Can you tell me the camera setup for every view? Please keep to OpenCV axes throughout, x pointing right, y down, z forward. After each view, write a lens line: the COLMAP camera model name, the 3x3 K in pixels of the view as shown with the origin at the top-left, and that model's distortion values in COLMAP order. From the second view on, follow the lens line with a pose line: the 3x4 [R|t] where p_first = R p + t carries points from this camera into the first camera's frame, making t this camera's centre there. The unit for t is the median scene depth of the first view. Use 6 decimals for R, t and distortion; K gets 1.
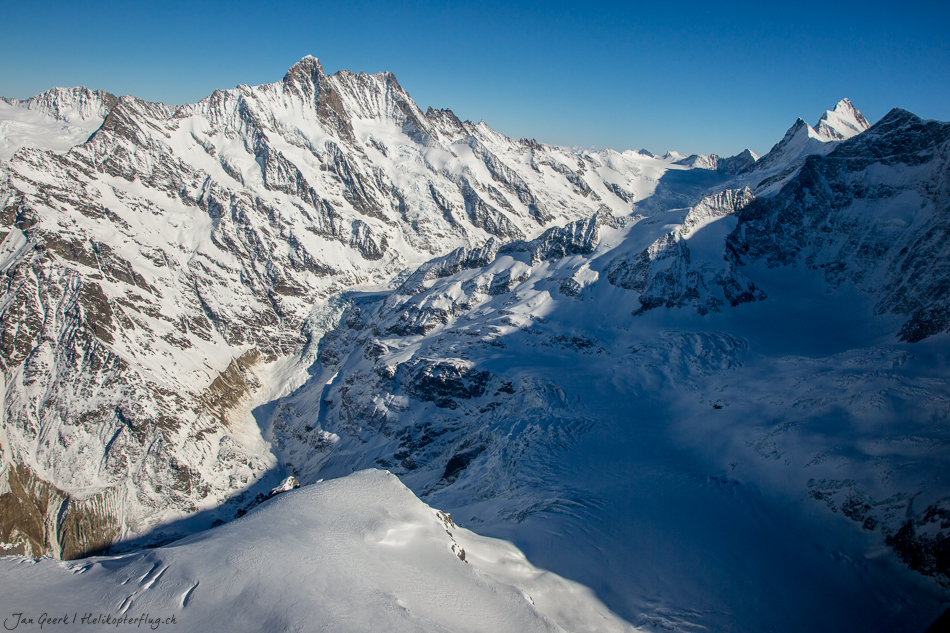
lens RADIAL K [[758.5, 0, 476.6], [0, 758.5, 312.6], [0, 0, 1]] dist [-0.077223, -0.015126]
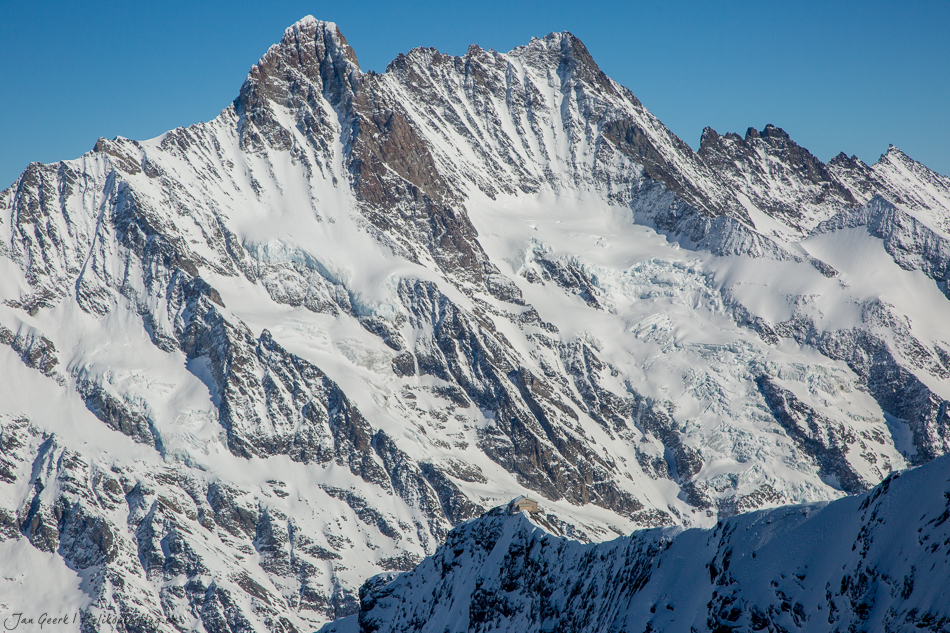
lens RADIAL K [[2843.2, 0, 473.3], [0, 2843.2, 314.6], [0, 0, 1]] dist [0.576934, 0.000000]
pose [[0.980632, -0.143411, -0.133393, -0.018906], [0.112697, 0.970187, -0.214562, 0.036868], [0.160187, 0.195374, 0.967558, -0.109942]]
